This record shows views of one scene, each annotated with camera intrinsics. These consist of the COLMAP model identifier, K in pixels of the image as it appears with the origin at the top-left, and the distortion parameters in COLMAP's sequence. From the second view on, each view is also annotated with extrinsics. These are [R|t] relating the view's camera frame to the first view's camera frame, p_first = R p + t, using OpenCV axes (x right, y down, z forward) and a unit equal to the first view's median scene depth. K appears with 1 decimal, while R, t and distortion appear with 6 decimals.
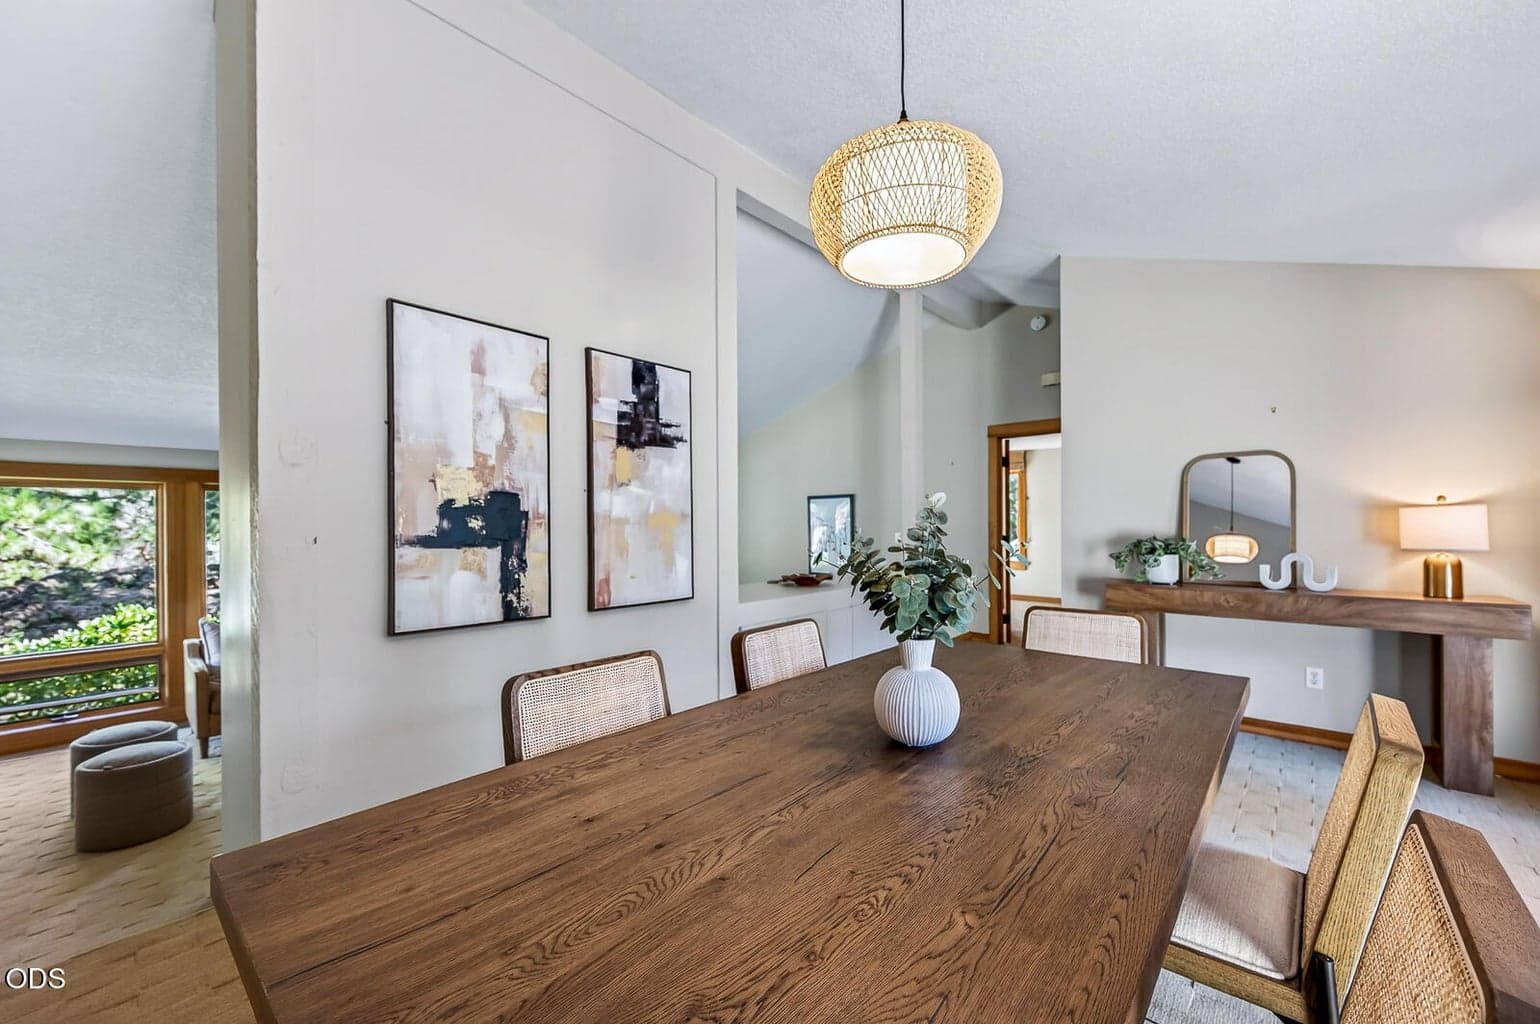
lens RADIAL K [[611.3, 0, 777.4], [0, 611.3, 524.8], [0, 0, 1]] dist [-0.000139, -0.000002]
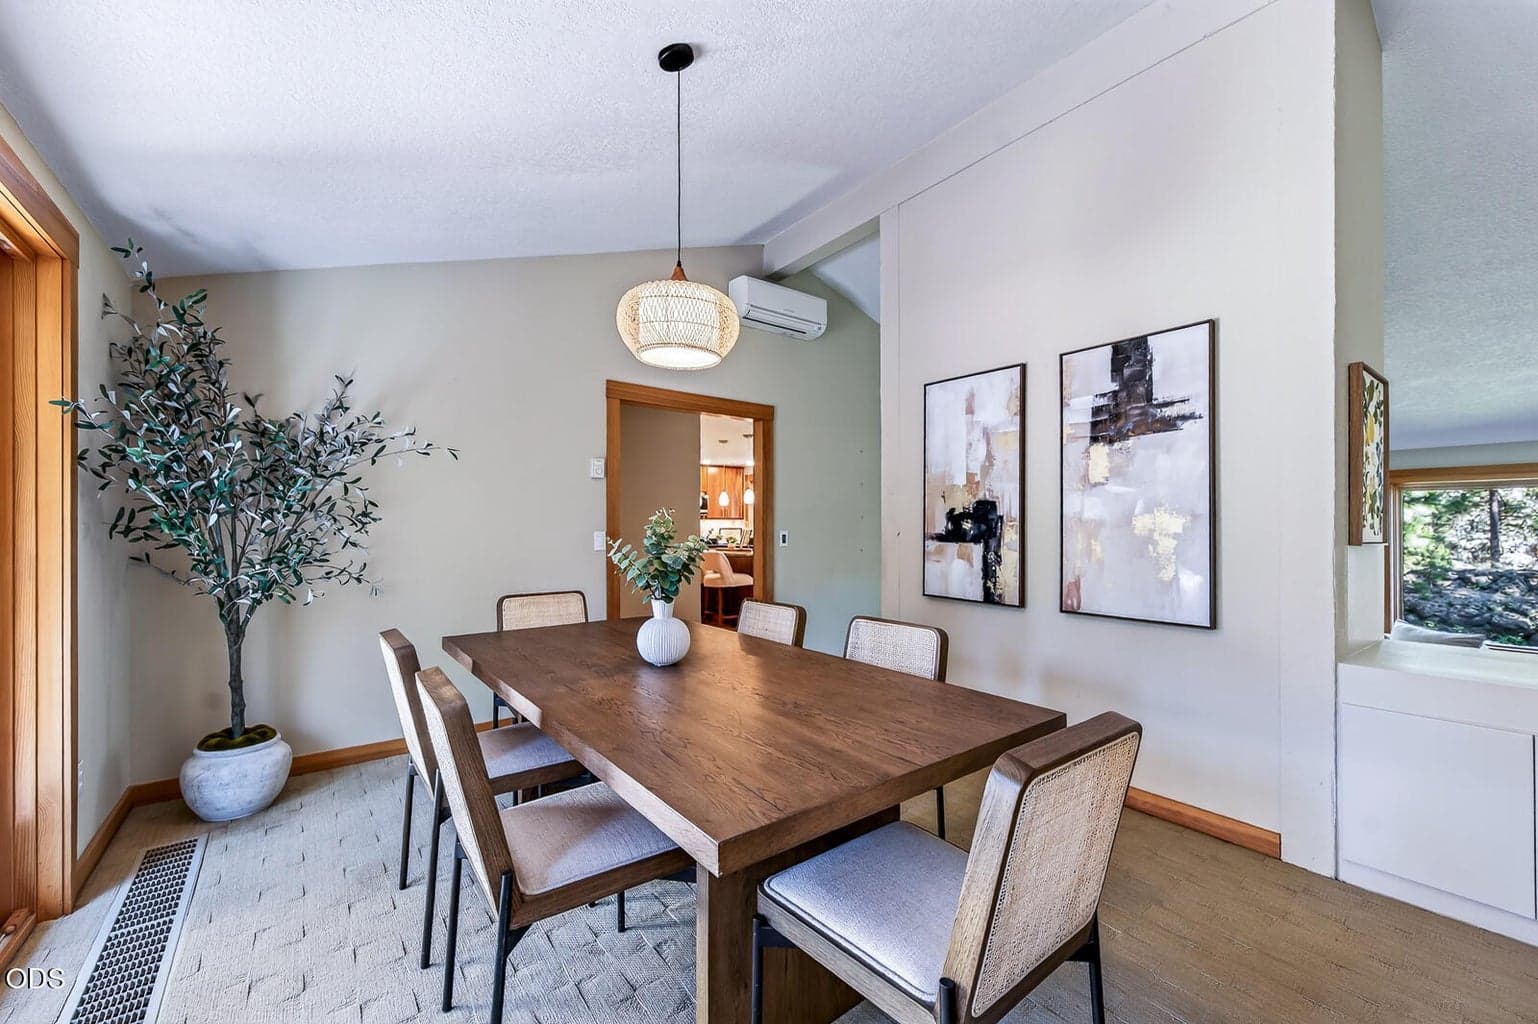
lens RADIAL K [[610.5, 0, 776.4], [0, 610.5, 524.7], [0, 0, 1]] dist [-0.000139, -0.000002]
pose [[-0.202752, 0.004118, -0.979221, 0.855257], [-0.003130, 0.999983, 0.004854, -0.008208], [0.979225, 0.004049, -0.202736, 0.800346]]
